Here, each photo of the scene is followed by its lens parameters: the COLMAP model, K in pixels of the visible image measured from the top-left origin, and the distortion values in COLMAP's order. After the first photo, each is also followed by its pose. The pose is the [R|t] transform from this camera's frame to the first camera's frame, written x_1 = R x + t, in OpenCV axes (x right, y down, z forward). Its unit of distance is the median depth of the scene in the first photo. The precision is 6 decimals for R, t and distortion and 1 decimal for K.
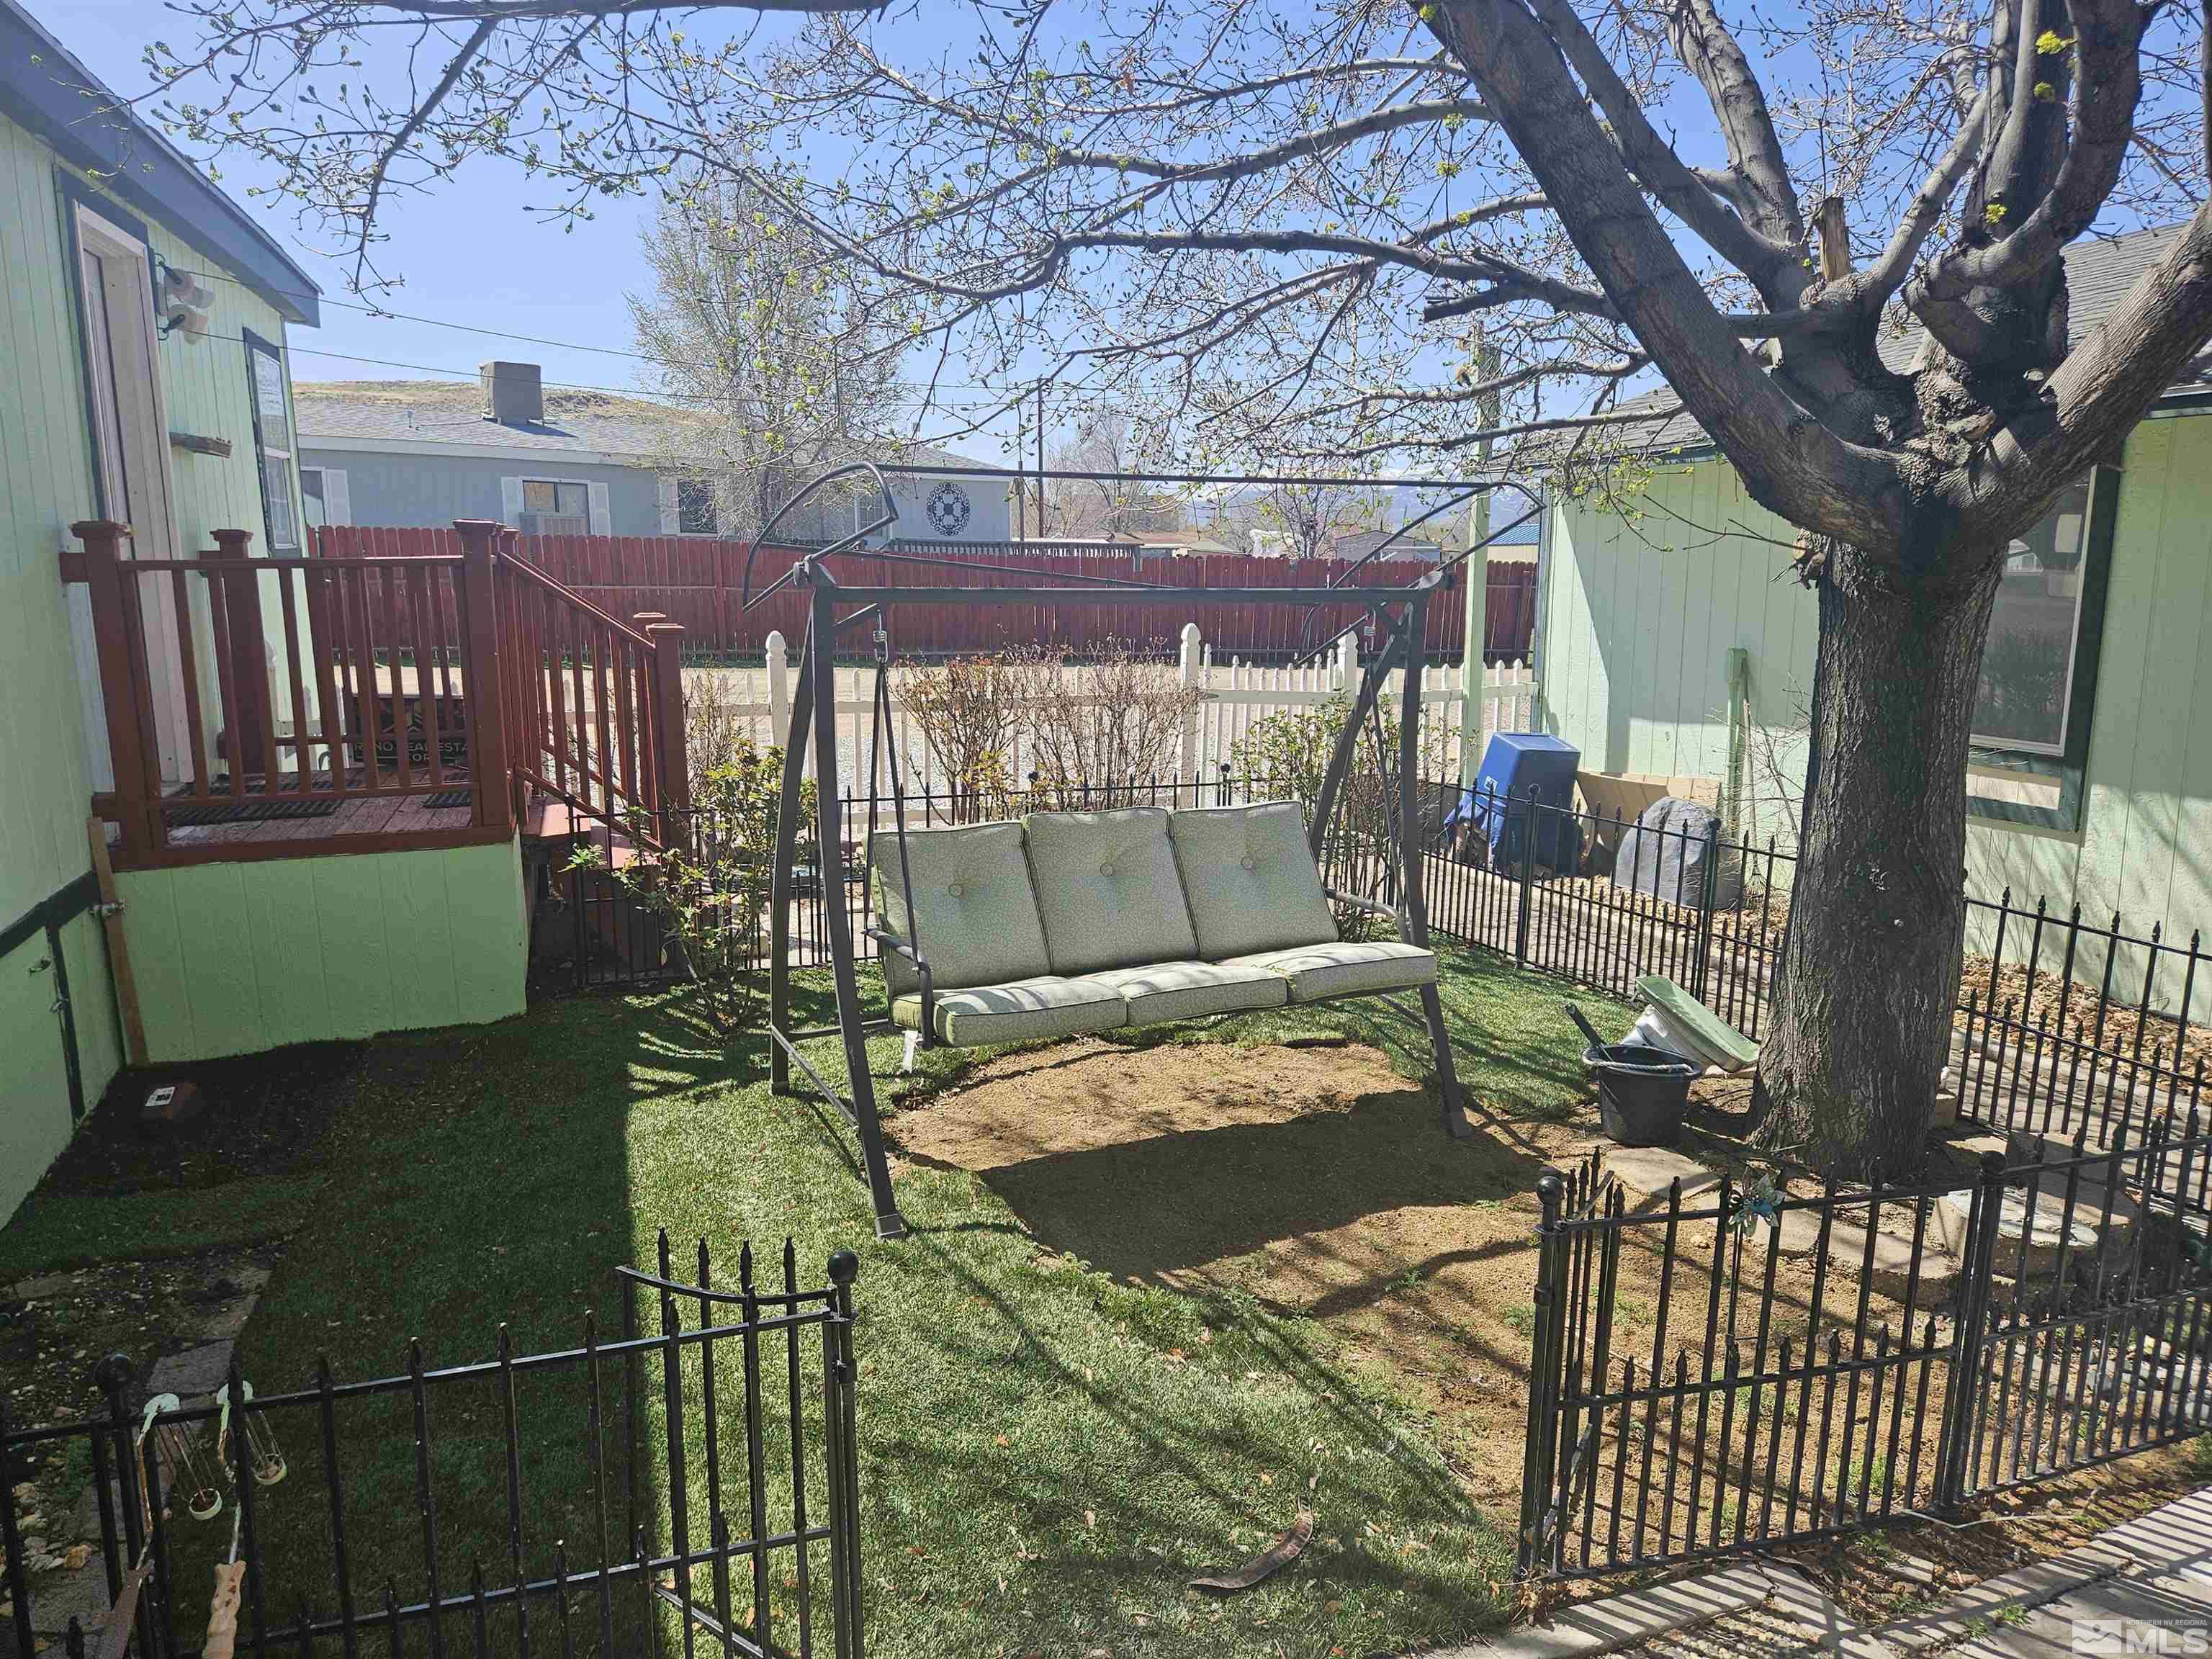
lens RADIAL K [[1459.8, 0, 1103.8], [0, 1459.8, 834.0], [0, 0, 1]] dist [0.054908, -0.049550]
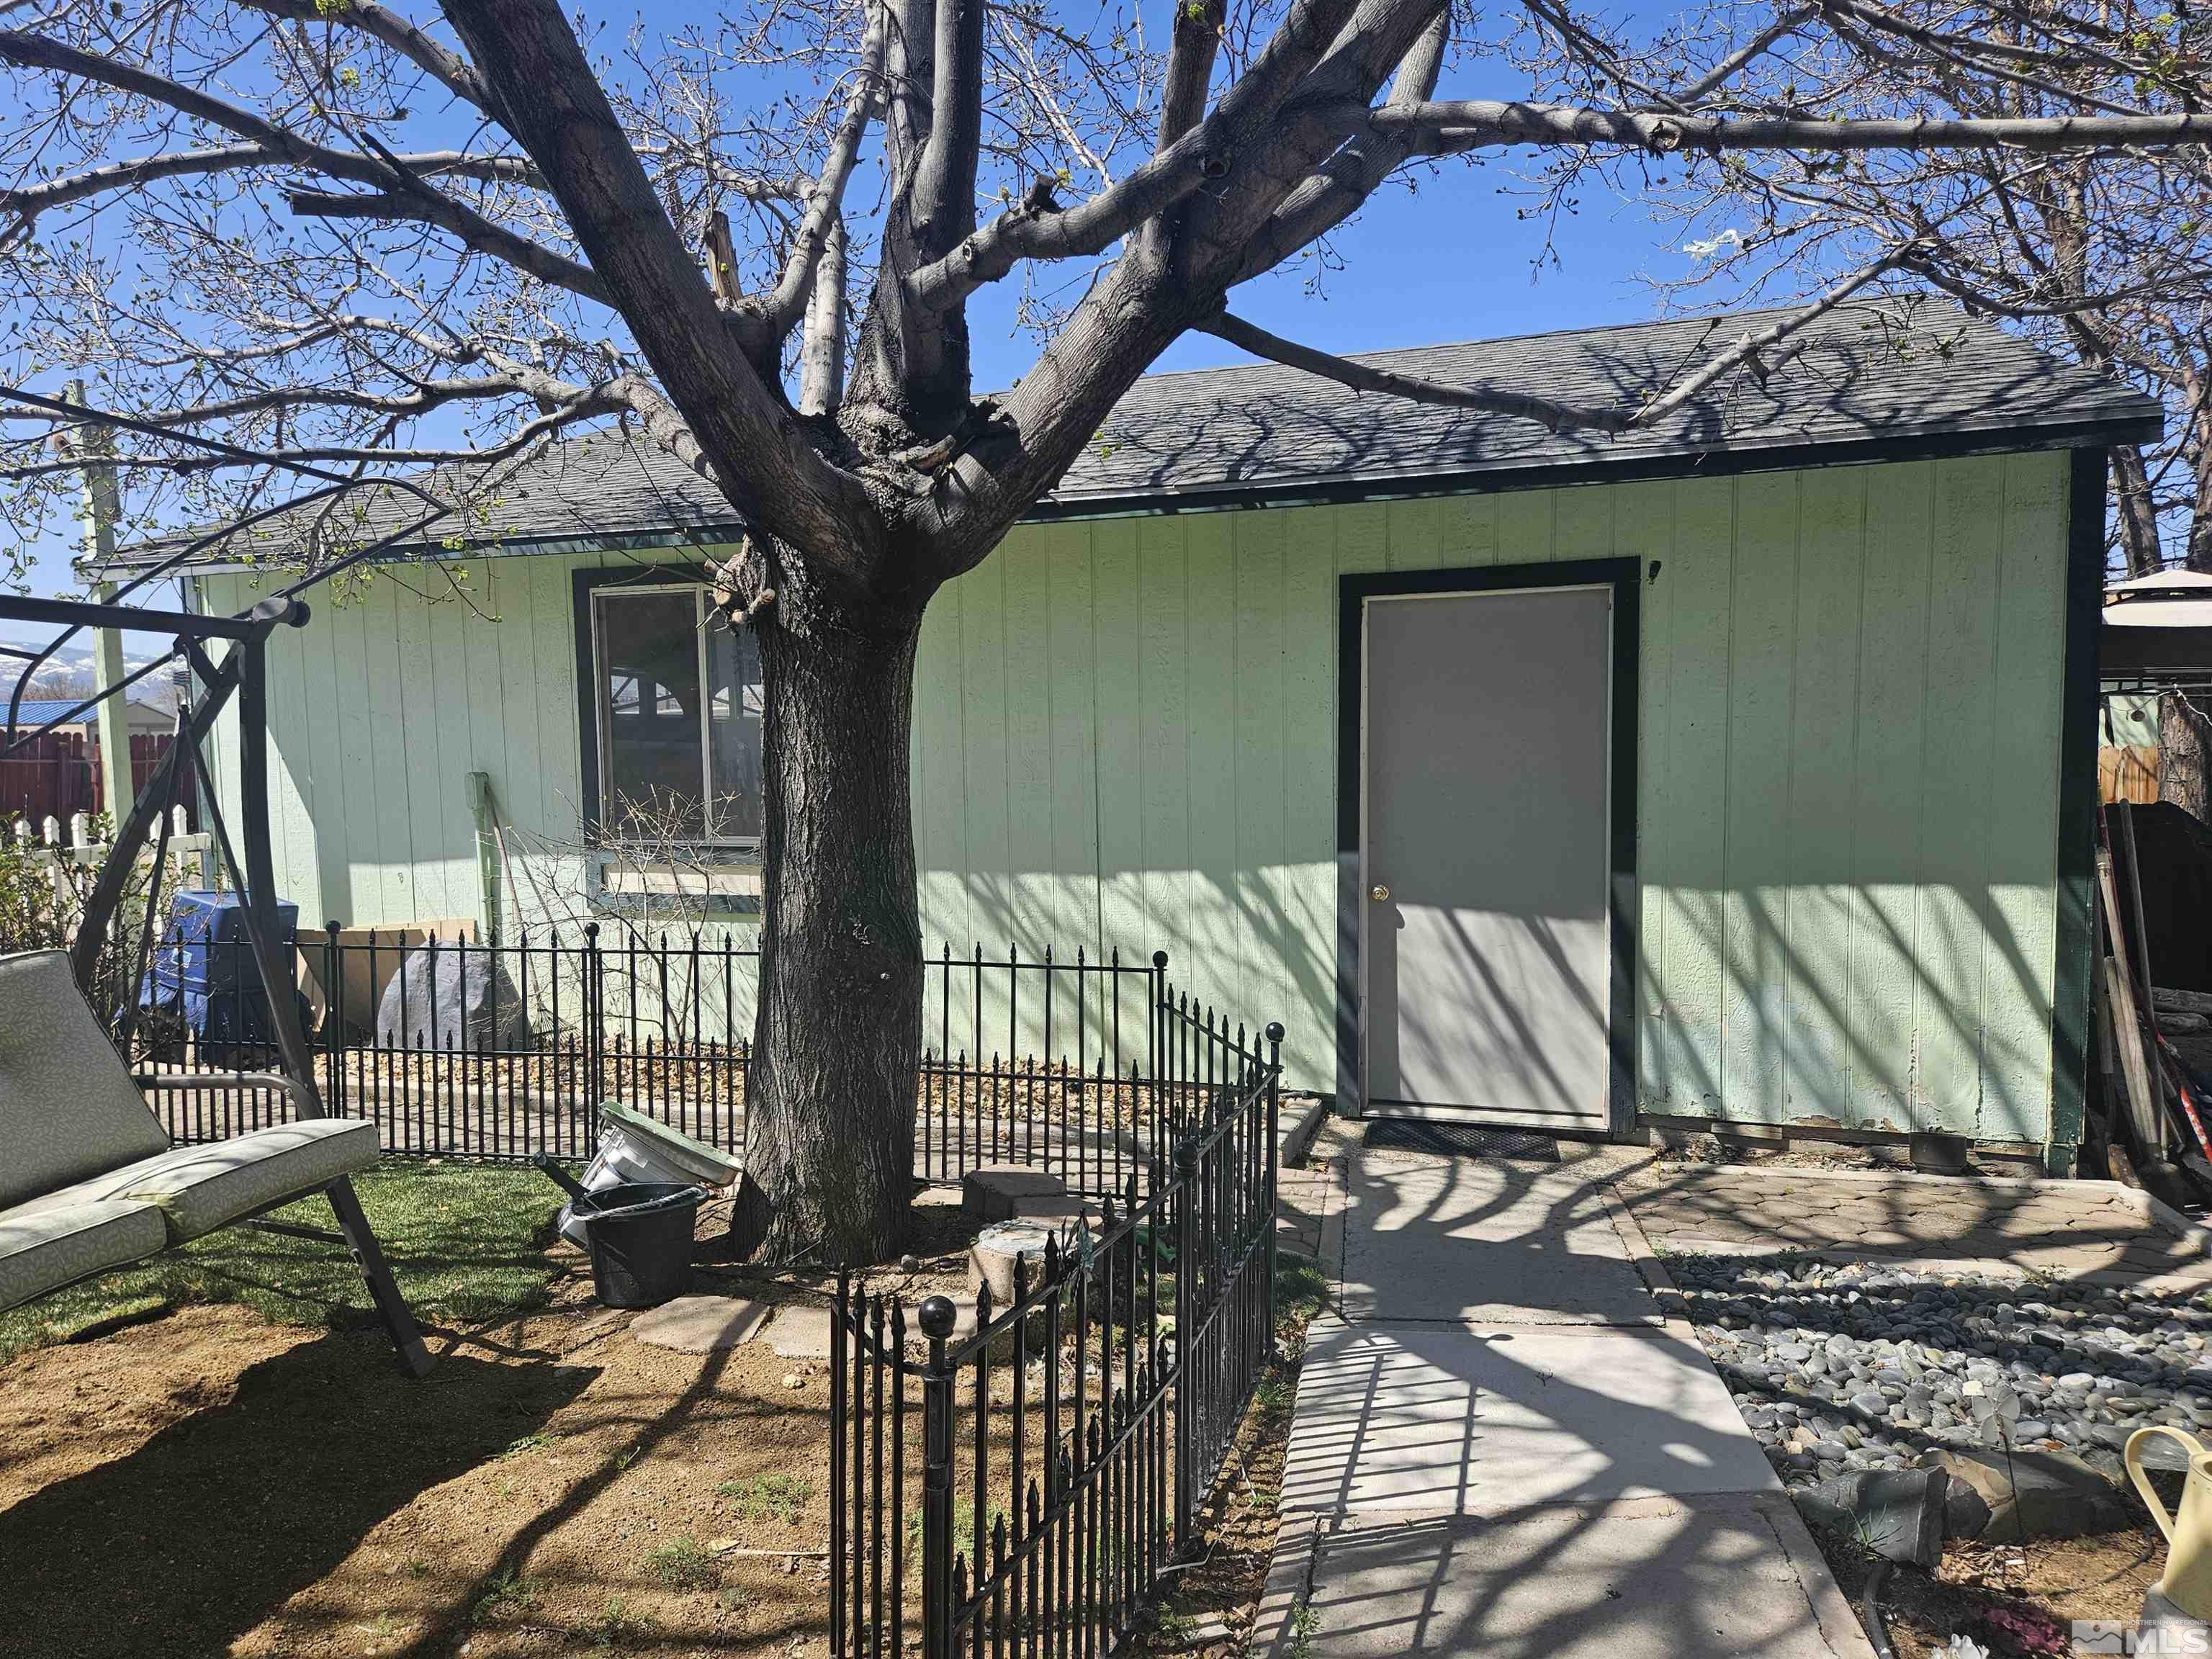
lens RADIAL K [[1459.8, 0, 1110.3], [0, 1459.8, 847.6], [0, 0, 1]] dist [0.054908, -0.049550]
pose [[0.615093, -0.067256, 0.785581, -0.101286], [0.156743, 0.986899, -0.038235, 0.033549], [-0.772718, 0.146652, 0.617576, 0.265155]]
